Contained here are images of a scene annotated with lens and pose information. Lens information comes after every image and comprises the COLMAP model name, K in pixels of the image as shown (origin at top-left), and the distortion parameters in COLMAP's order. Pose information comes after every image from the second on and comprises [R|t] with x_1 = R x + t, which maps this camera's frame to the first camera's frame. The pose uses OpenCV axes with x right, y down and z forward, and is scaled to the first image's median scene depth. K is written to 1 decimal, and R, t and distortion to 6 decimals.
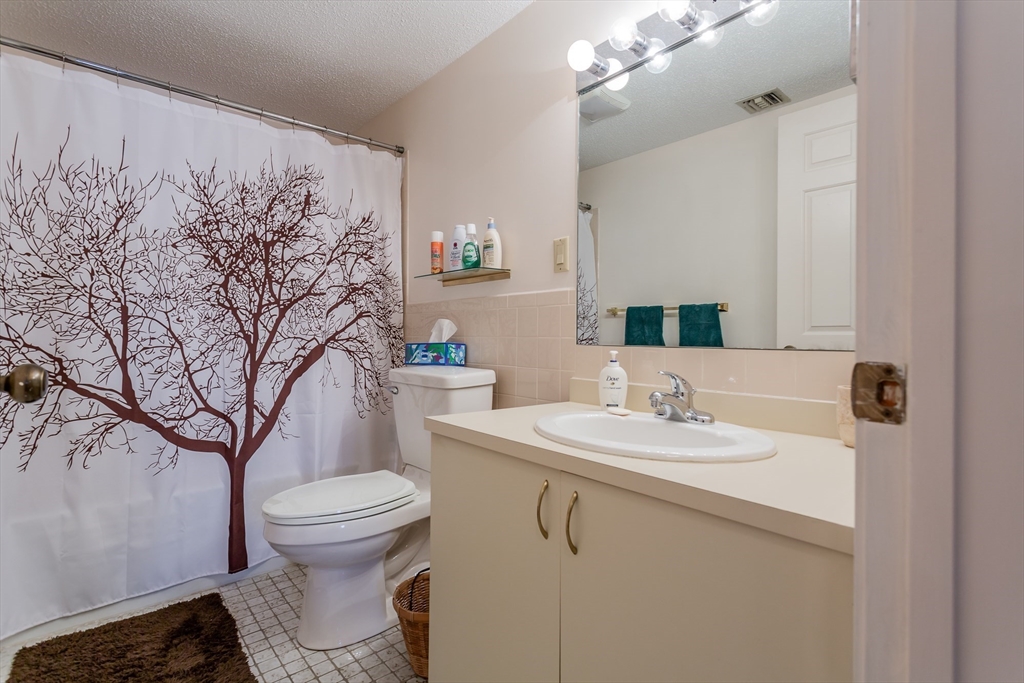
lens RADIAL K [[520.0, 0, 507.4], [0, 520.0, 344.1], [0, 0, 1]] dist [0.011640, -0.000493]
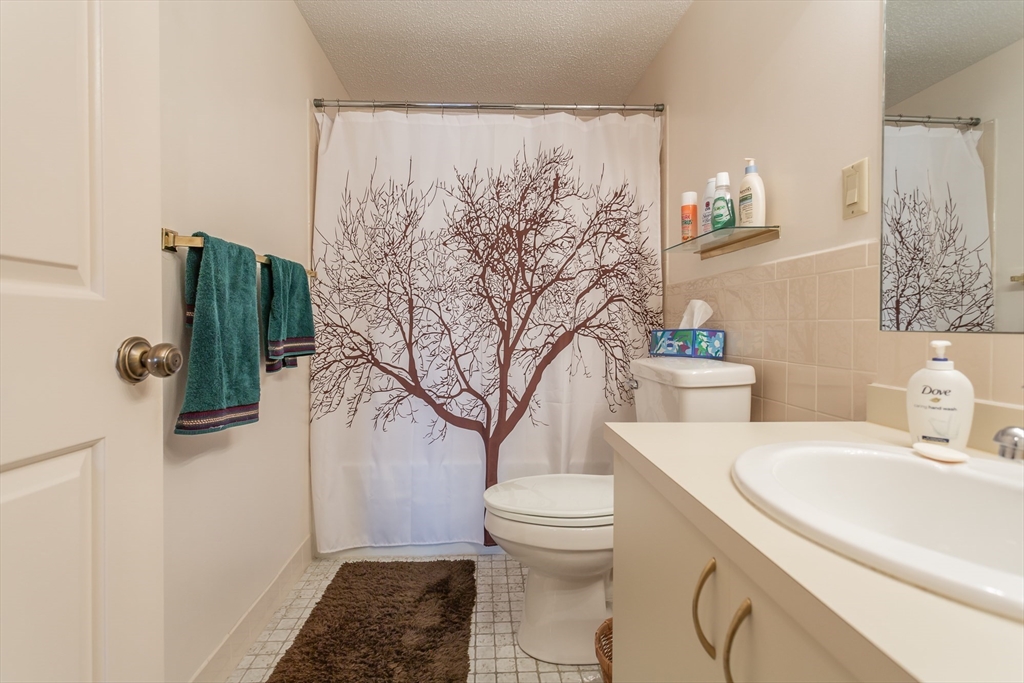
lens RADIAL K [[491.9, 0, 520.7], [0, 491.9, 333.4], [0, 0, 1]] dist [-0.000296, 0.003032]
pose [[0.784024, 0.002272, -0.620726, 0.147468], [-0.003096, 0.999995, -0.000250, 0.005372], [0.620723, 0.002118, 0.784027, 0.255105]]
